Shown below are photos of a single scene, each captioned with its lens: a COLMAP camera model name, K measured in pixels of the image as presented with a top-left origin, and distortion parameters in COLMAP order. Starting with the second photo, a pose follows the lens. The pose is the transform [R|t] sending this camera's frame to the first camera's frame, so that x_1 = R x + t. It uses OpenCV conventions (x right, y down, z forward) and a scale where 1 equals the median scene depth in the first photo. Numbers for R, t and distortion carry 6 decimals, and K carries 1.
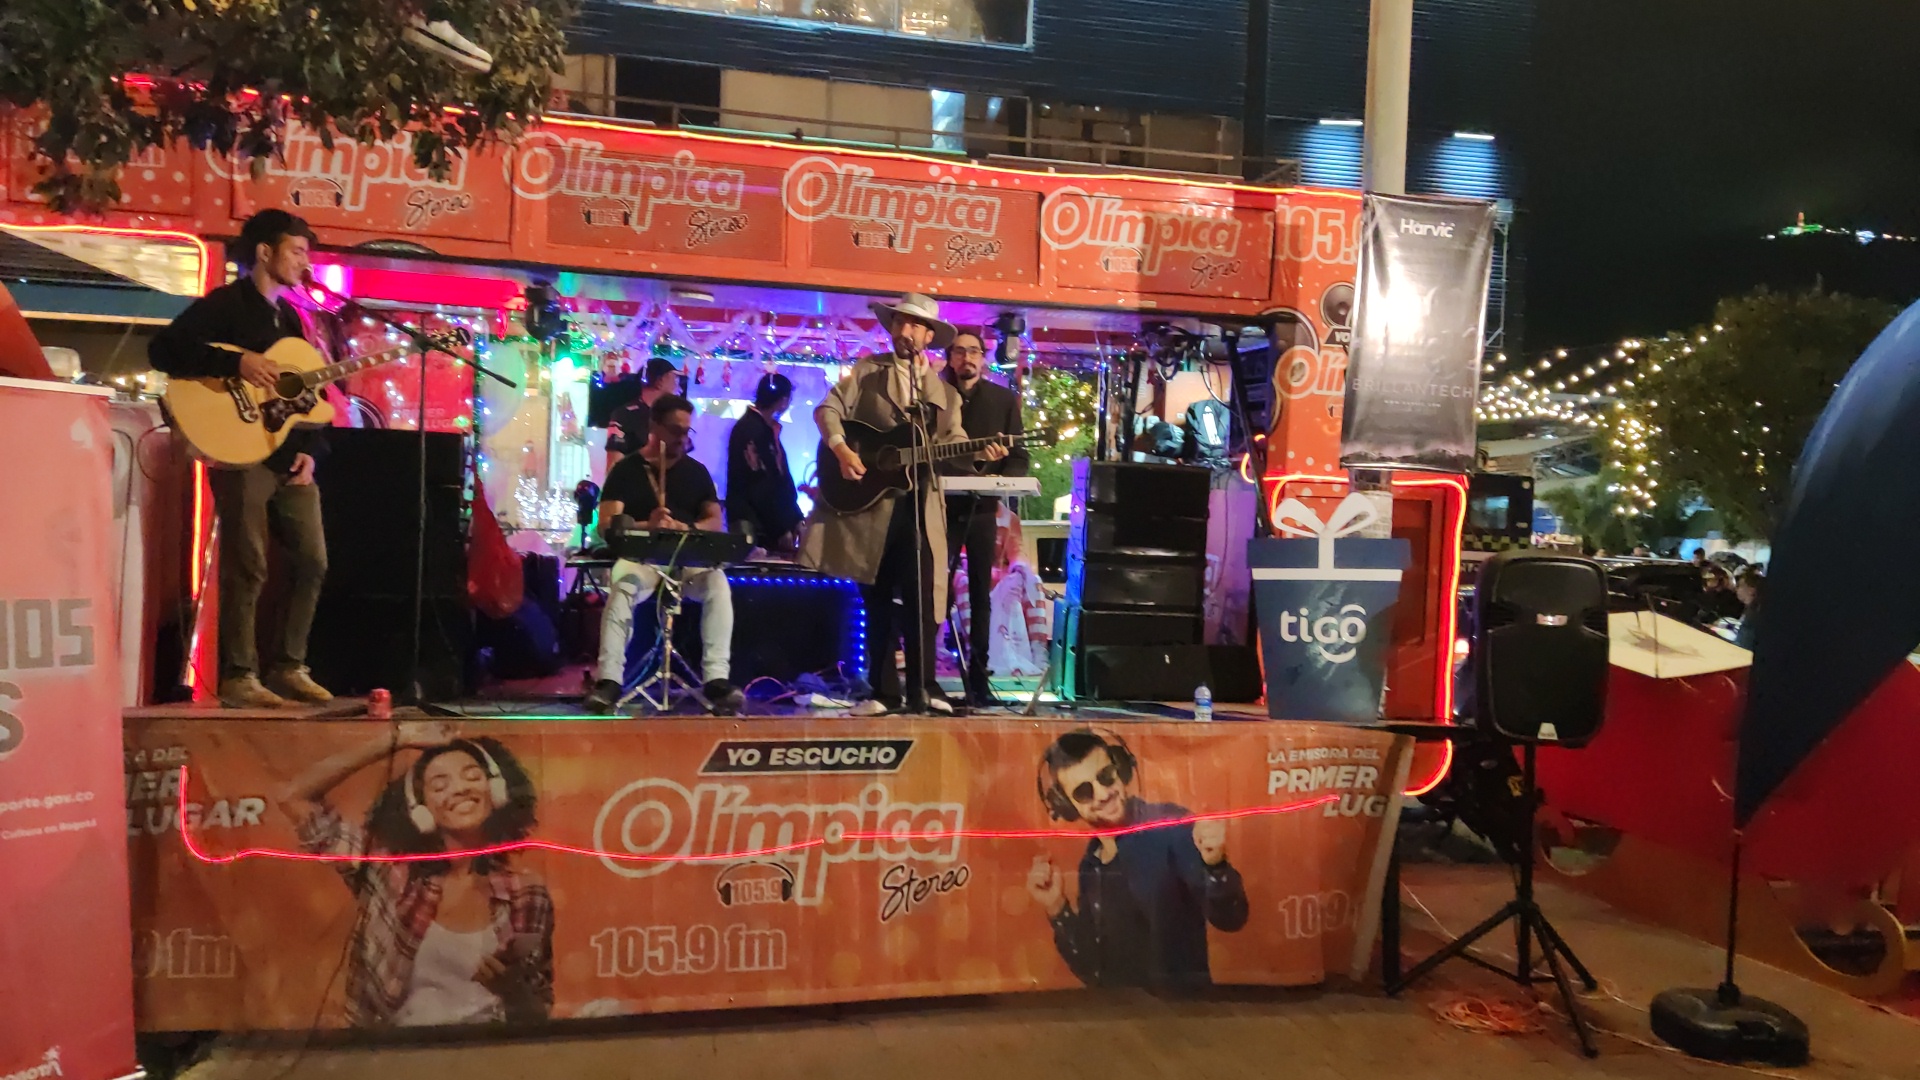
lens RADIAL K [[1403.3, 0, 960.0], [0, 1403.3, 540.0], [0, 0, 1]] dist [0.116568, -0.150697]
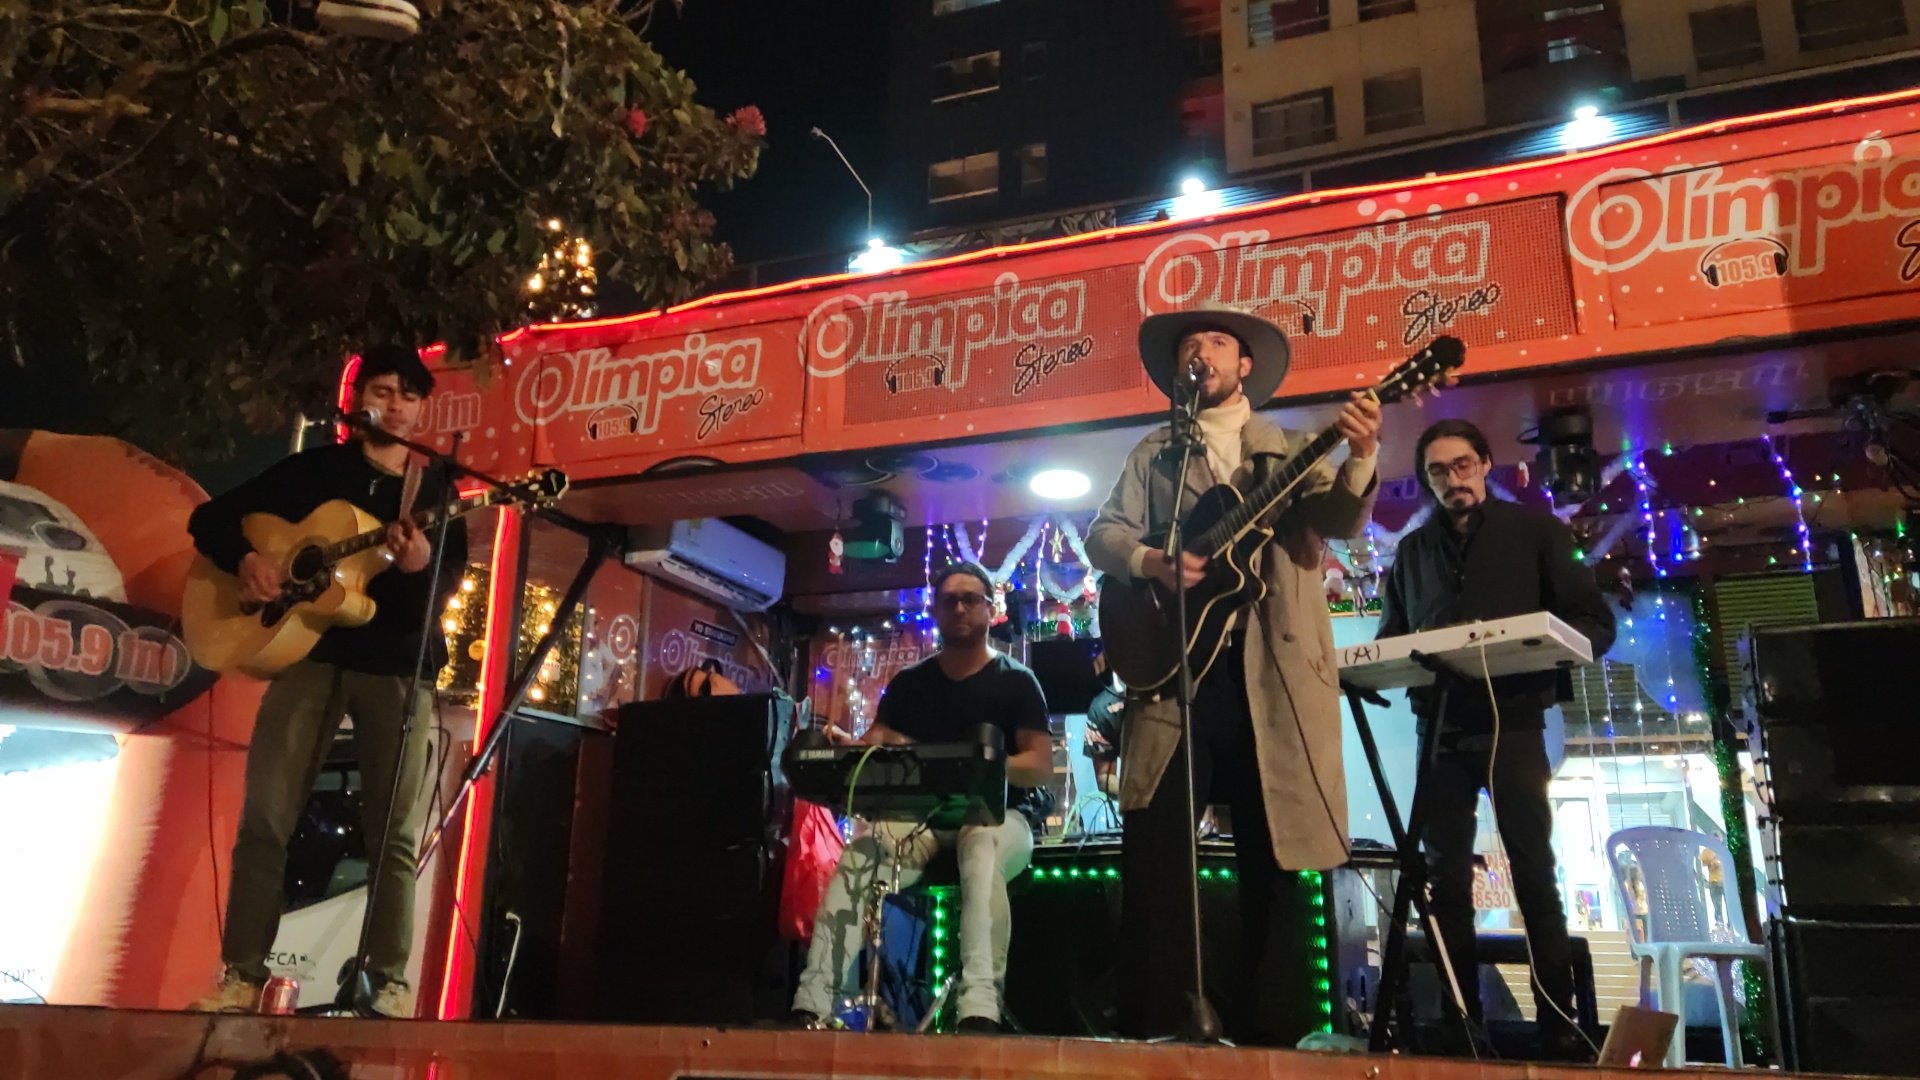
lens RADIAL K [[1391.9, 0, 961.6], [0, 1391.9, 558.6], [0, 0, 1]] dist [0.113149, -0.150244]
pose [[0.836304, -0.171949, -0.520604, 0.151012], [0.005099, 0.951946, -0.306224, 0.095587], [0.548242, 0.253442, 0.796993, 0.487745]]
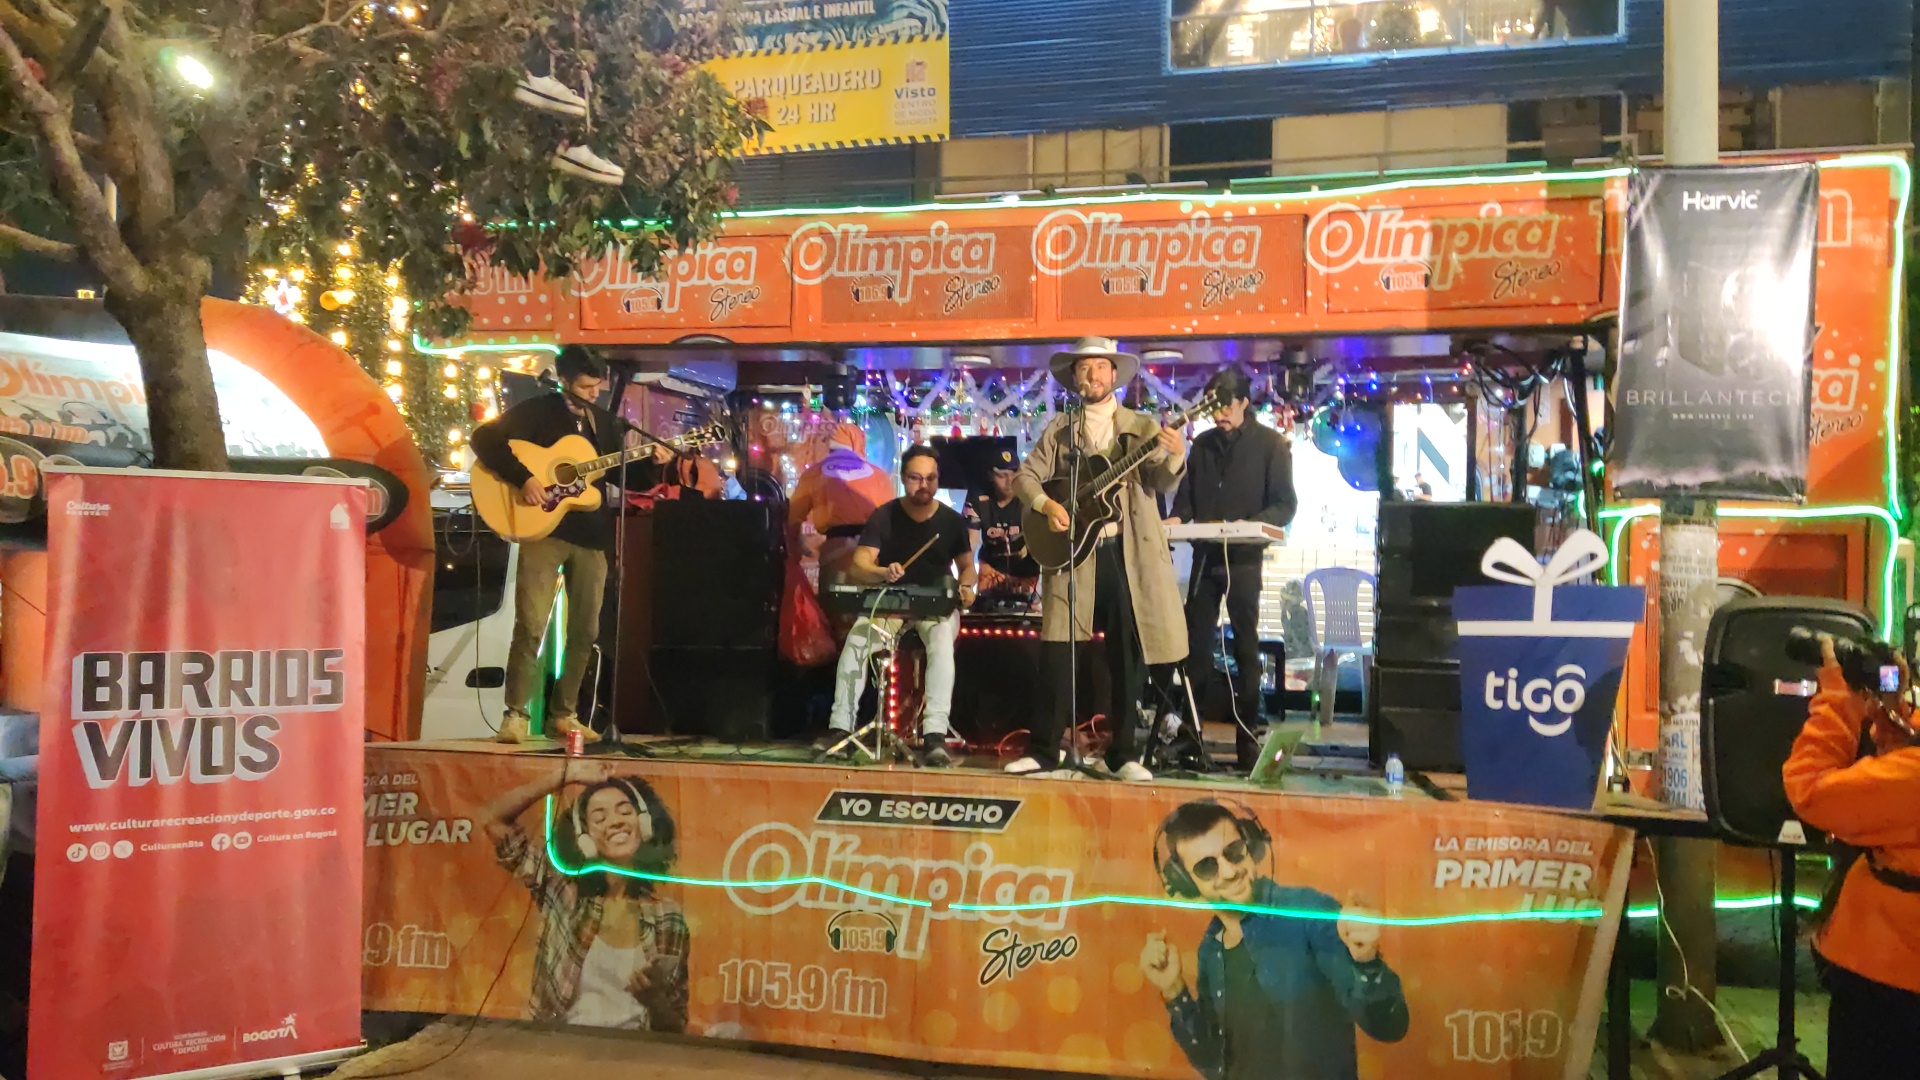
lens RADIAL K [[1391.9, 0, 961.6], [0, 1391.9, 558.6], [0, 0, 1]] dist [0.113149, -0.150244]
pose [[0.903808, -0.021877, -0.427379, 0.278834], [0.012327, 0.999609, -0.025101, -0.000590], [0.427761, 0.017418, 0.903724, 0.087112]]
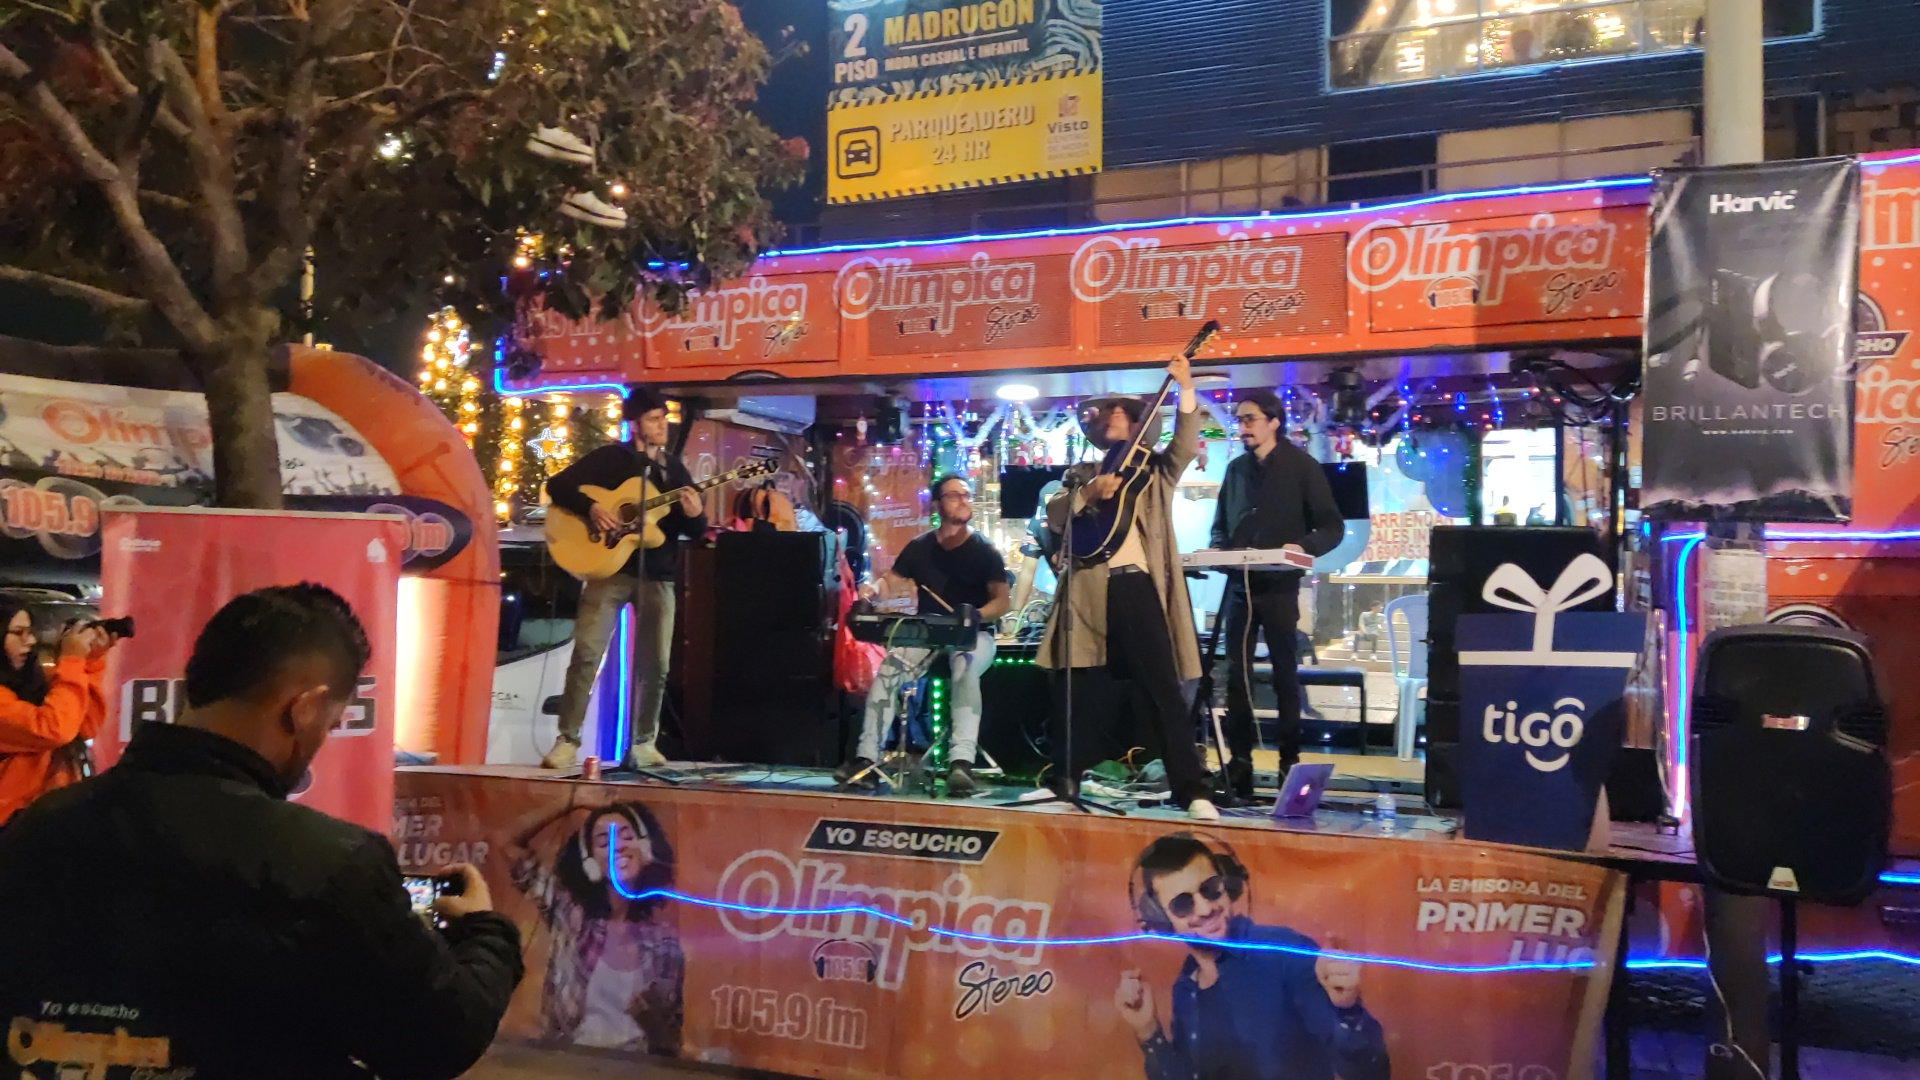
lens RADIAL K [[1394.8, 0, 968.9], [0, 1394.8, 560.4], [0, 0, 1]] dist [0.110941, -0.147468]
pose [[0.842251, -0.037206, -0.537800, 0.378691], [0.012646, 0.998705, -0.049287, 0.003692], [0.538938, 0.034711, 0.841630, 0.144306]]
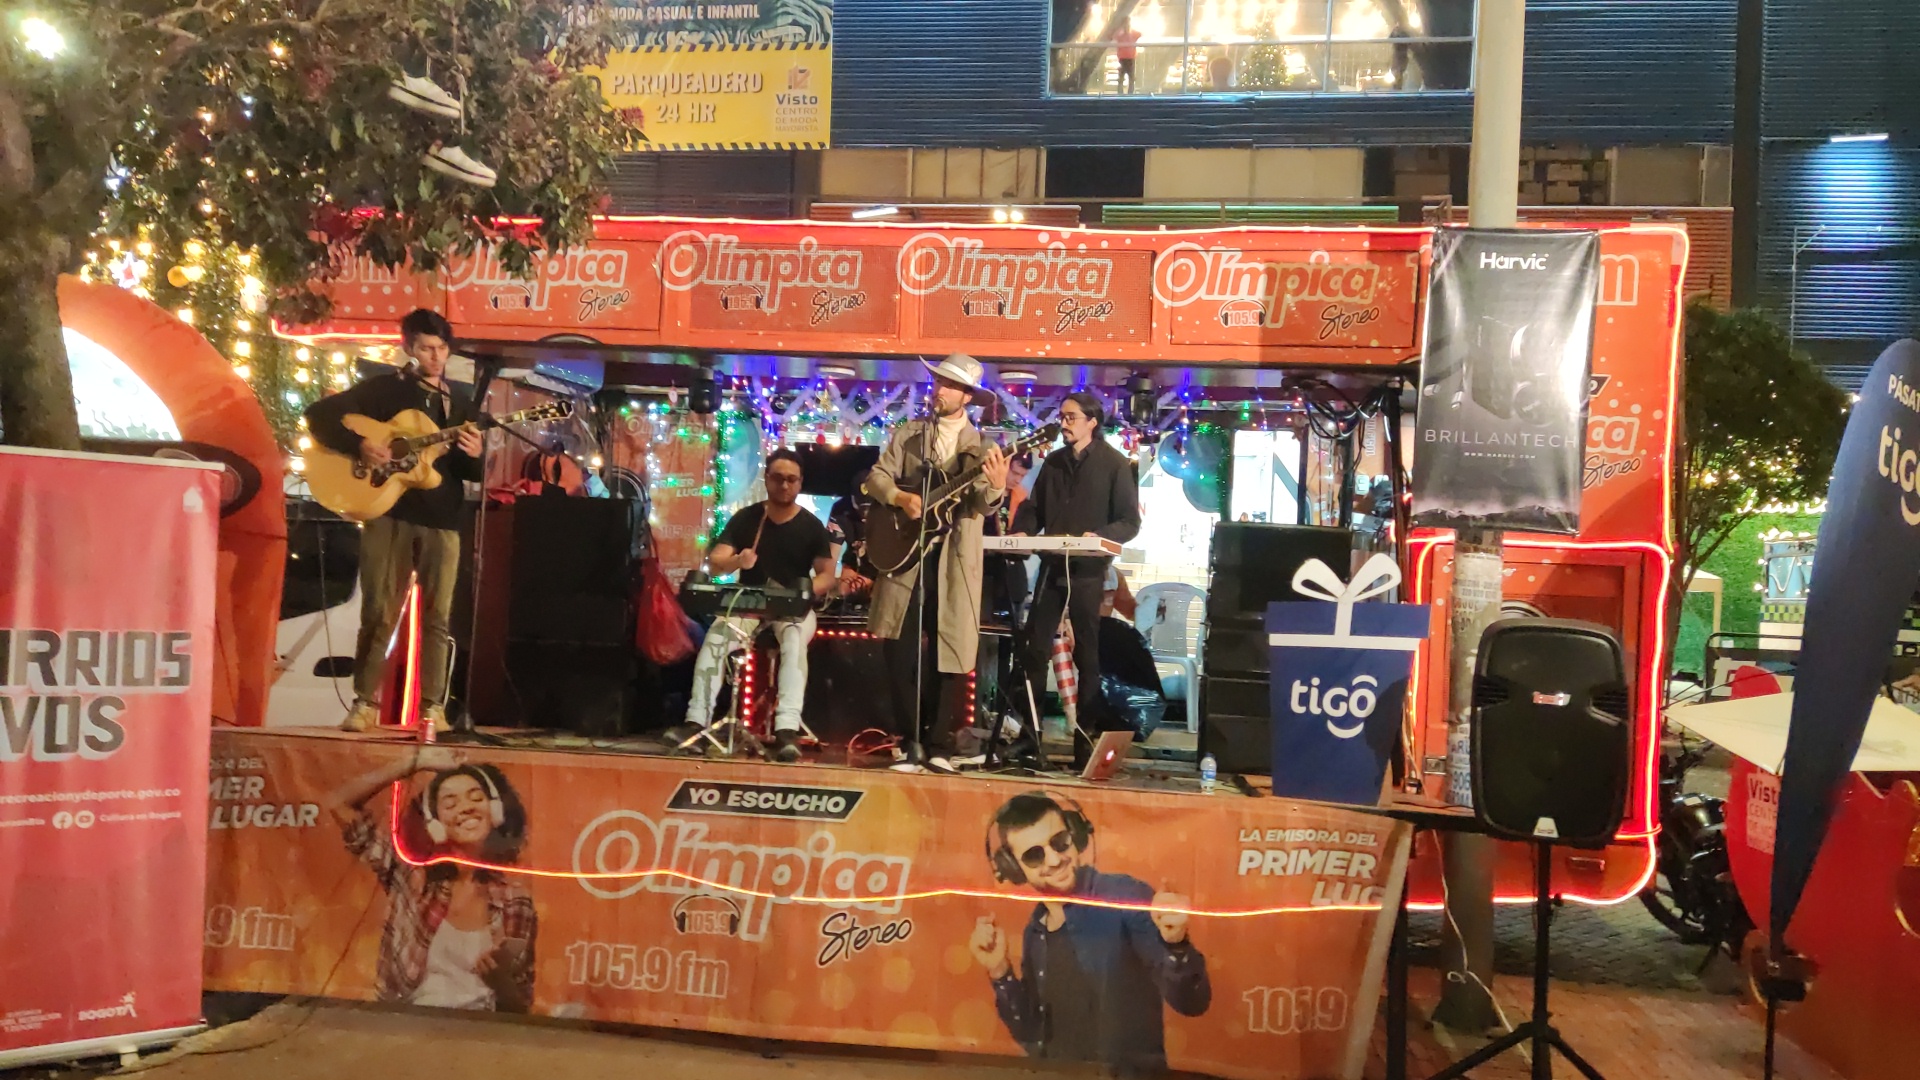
lens RADIAL K [[1391.9, 0, 961.6], [0, 1391.9, 558.6], [0, 0, 1]] dist [0.113149, -0.150244]
pose [[0.939764, 0.005435, -0.341780, 0.307514], [-0.017581, 0.999319, -0.032451, 0.003557], [0.341371, 0.036505, 0.939220, 0.049120]]
